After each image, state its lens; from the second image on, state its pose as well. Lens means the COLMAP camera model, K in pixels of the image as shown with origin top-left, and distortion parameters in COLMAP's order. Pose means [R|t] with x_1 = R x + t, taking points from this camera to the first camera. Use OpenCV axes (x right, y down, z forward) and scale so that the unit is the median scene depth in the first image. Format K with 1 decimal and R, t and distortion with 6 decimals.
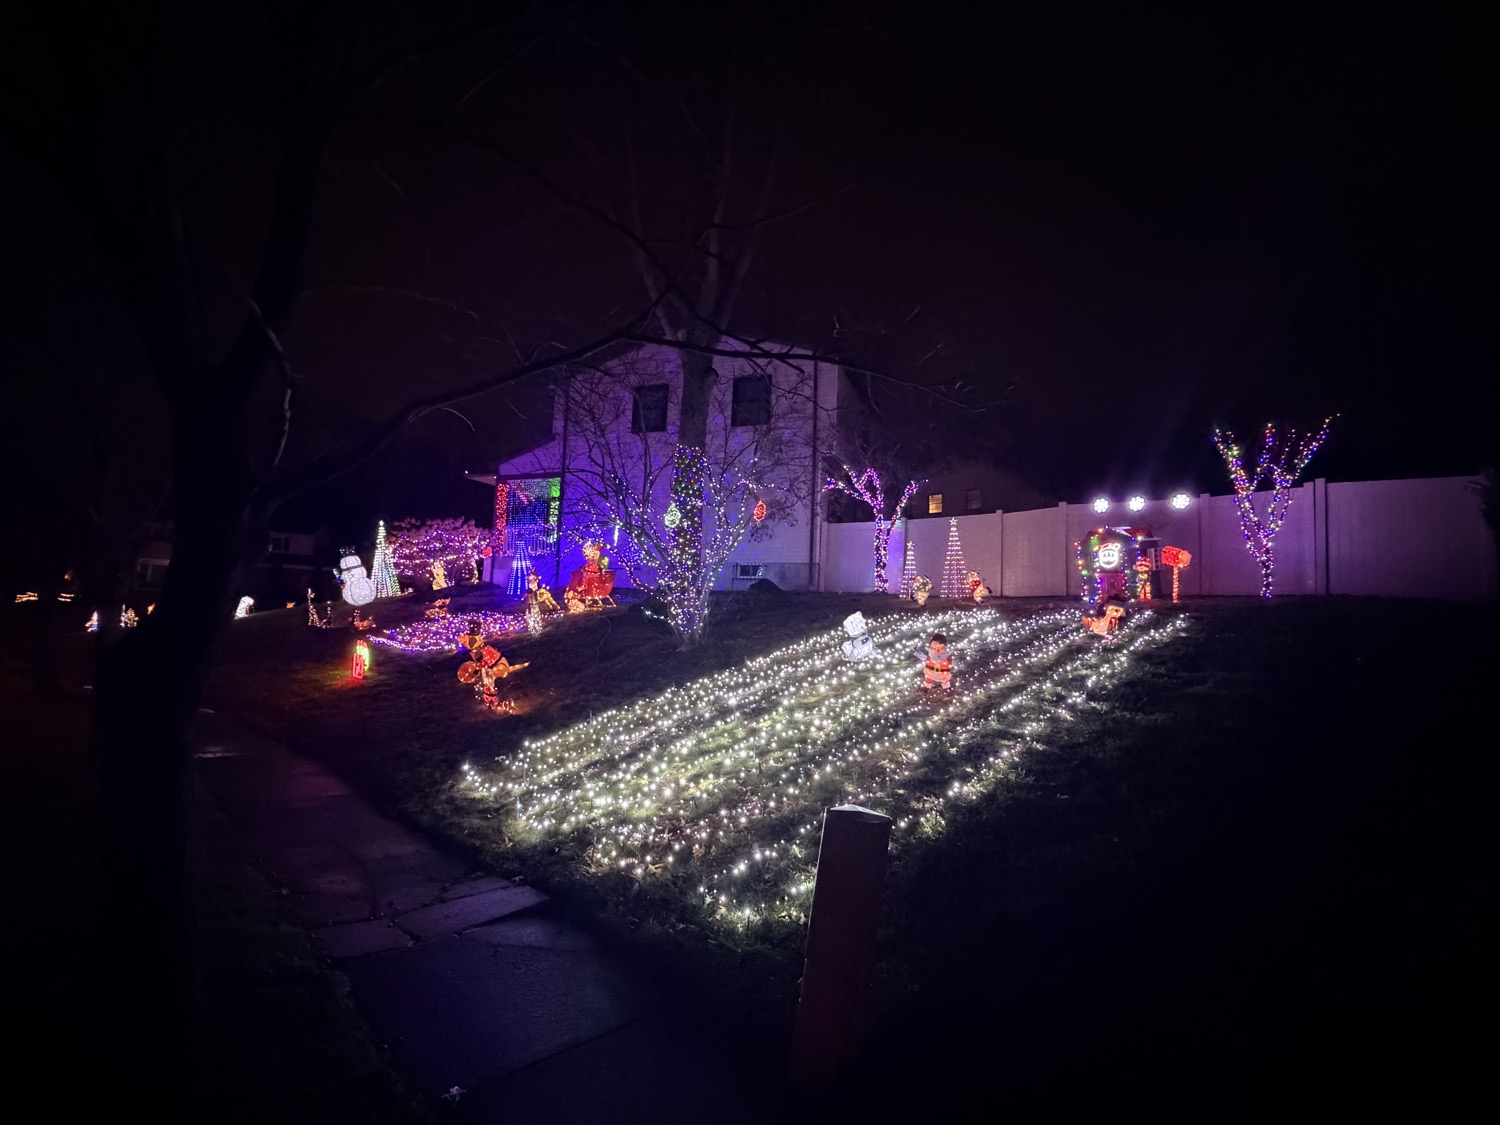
lens RADIAL K [[698.1, 0, 749.0], [0, 698.1, 566.3], [0, 0, 1]] dist [-0.001611, -0.000062]
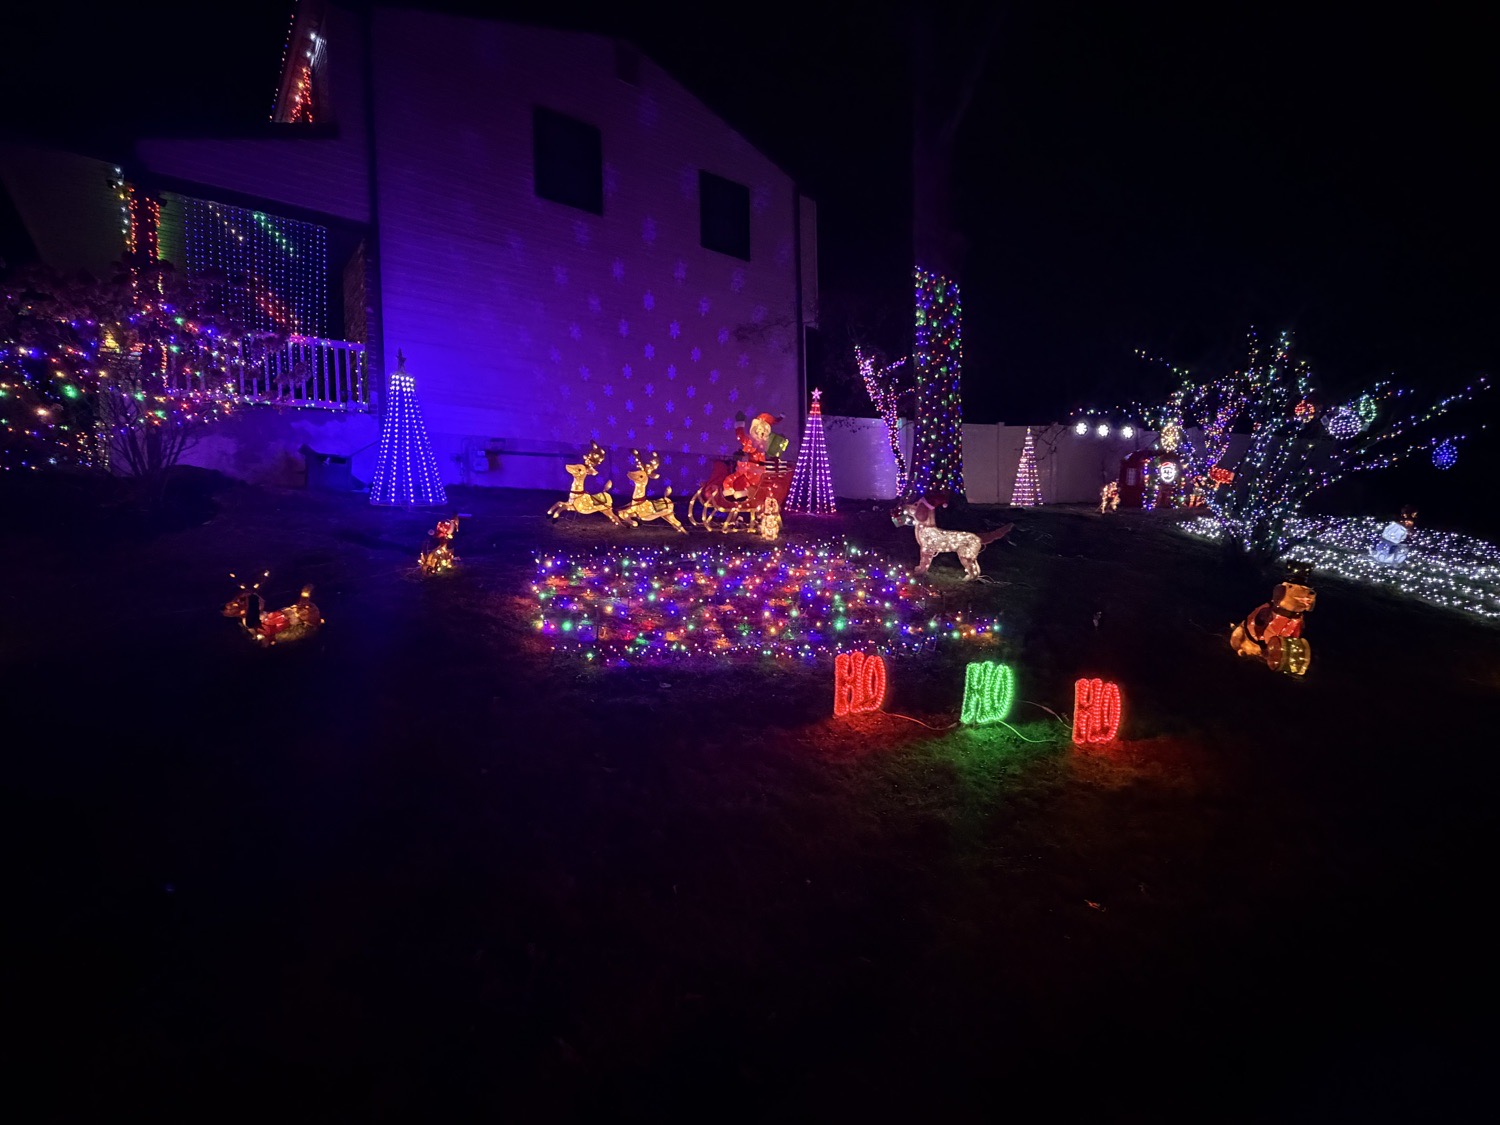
lens RADIAL K [[698.1, 0, 749.8], [0, 698.1, 560.3], [0, 0, 1]] dist [-0.001611, -0.000062]
pose [[0.521513, -0.071222, 0.850265, -0.806323], [-0.035100, 0.993876, 0.104780, 0.031160], [-0.852521, -0.084488, 0.515819, 0.827549]]
